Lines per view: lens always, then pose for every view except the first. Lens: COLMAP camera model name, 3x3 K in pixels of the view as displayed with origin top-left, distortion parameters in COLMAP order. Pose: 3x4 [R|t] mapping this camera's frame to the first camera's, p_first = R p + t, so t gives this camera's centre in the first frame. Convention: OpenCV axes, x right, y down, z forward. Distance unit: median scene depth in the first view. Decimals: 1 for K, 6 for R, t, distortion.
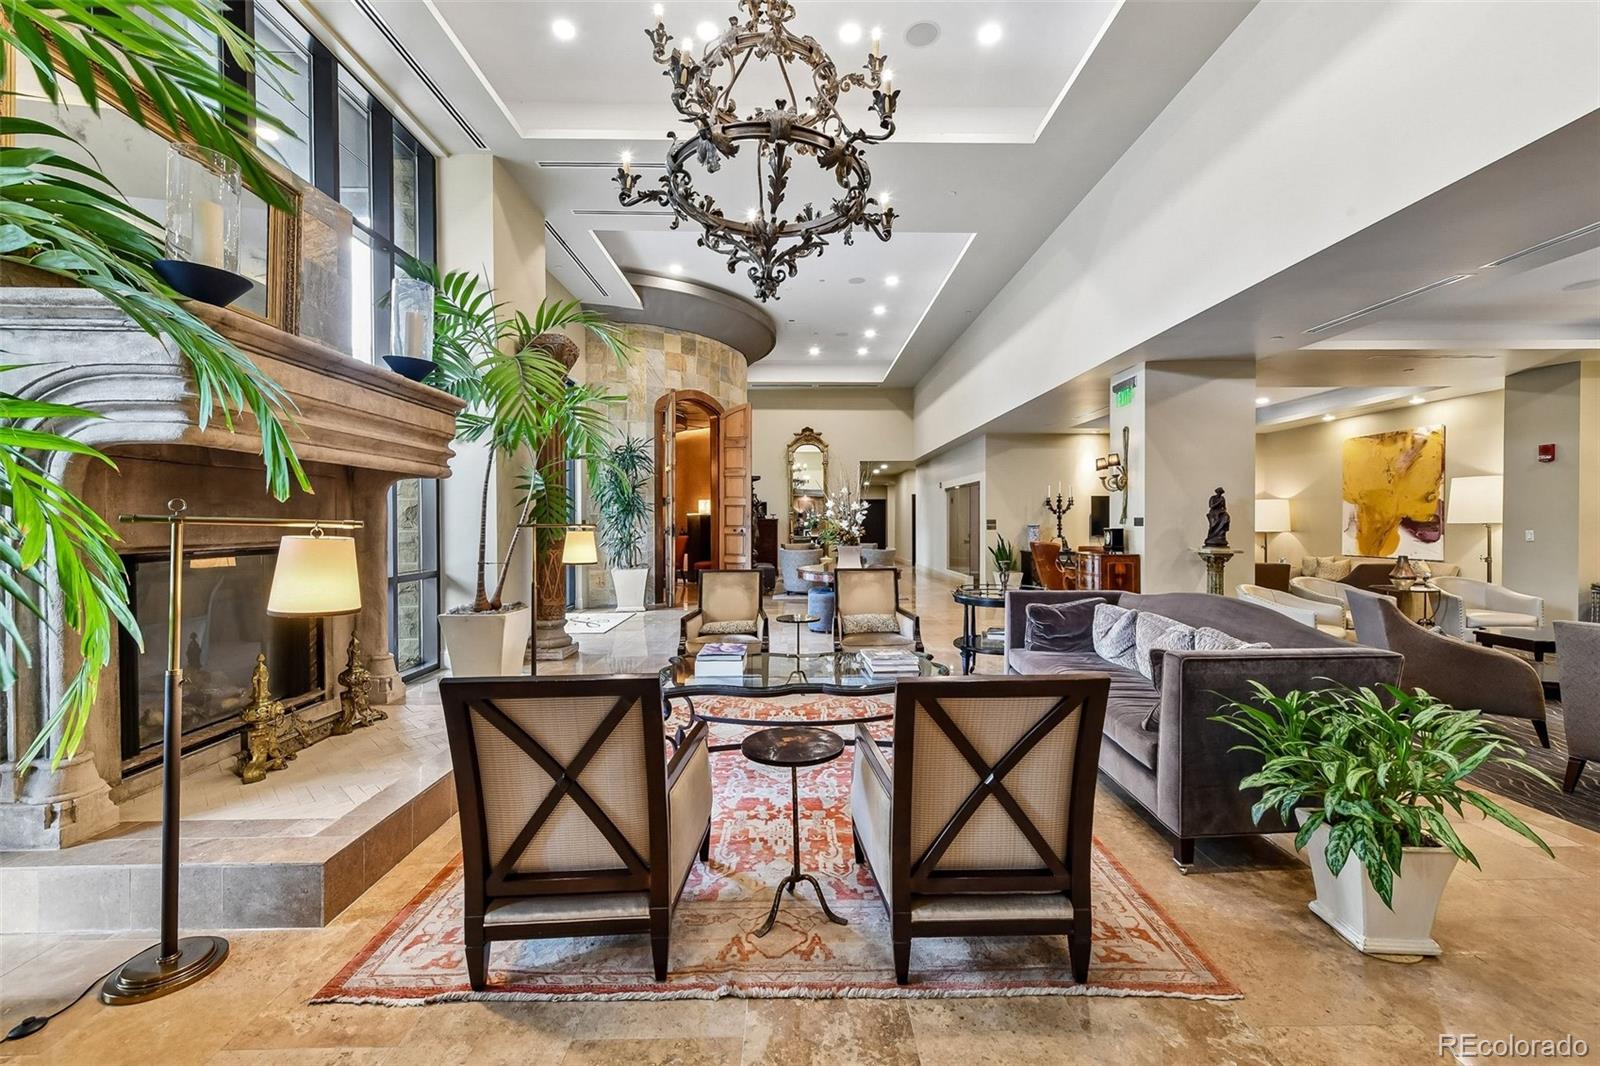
lens RADIAL K [[637.4, 0, 804.0], [0, 637.4, 528.9], [0, 0, 1]] dist [0.007968, 0.000024]
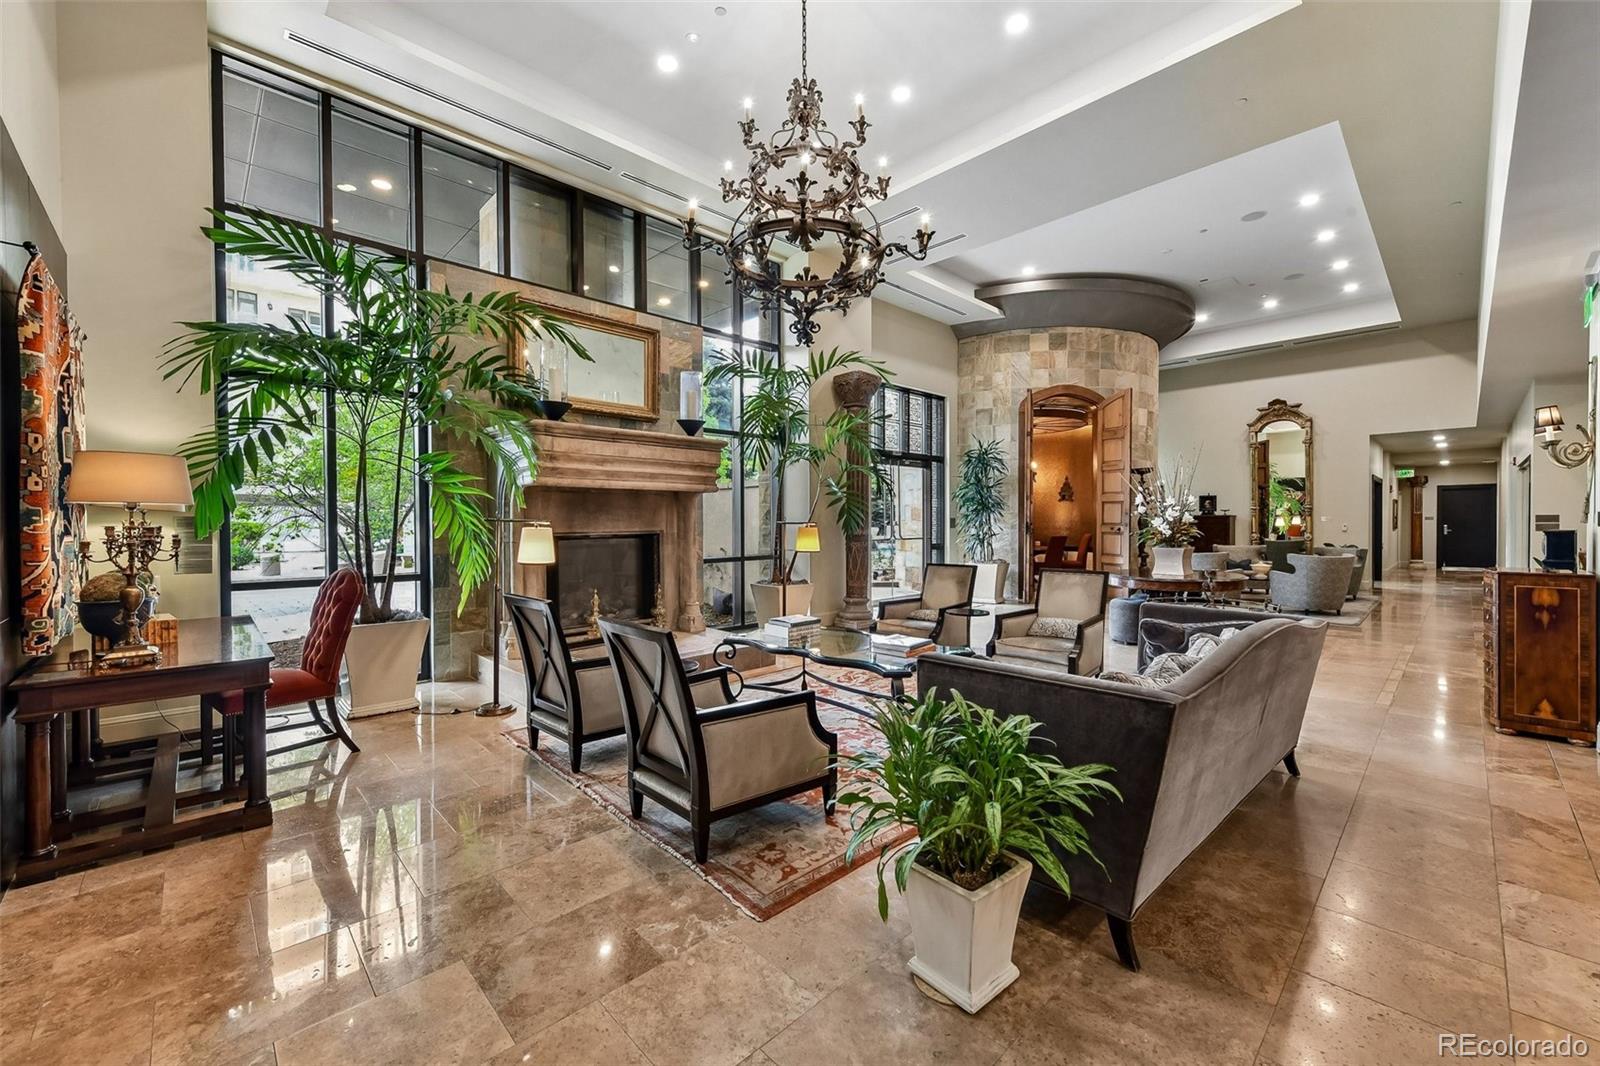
lens RADIAL K [[637.4, 0, 805.2], [0, 637.4, 526.9], [0, 0, 1]] dist [0.007968, 0.000024]
pose [[0.677176, 0.006578, -0.735792, 0.290326], [-0.005703, 0.999977, 0.003692, -0.001088], [0.735799, 0.001697, 0.677197, 0.047105]]
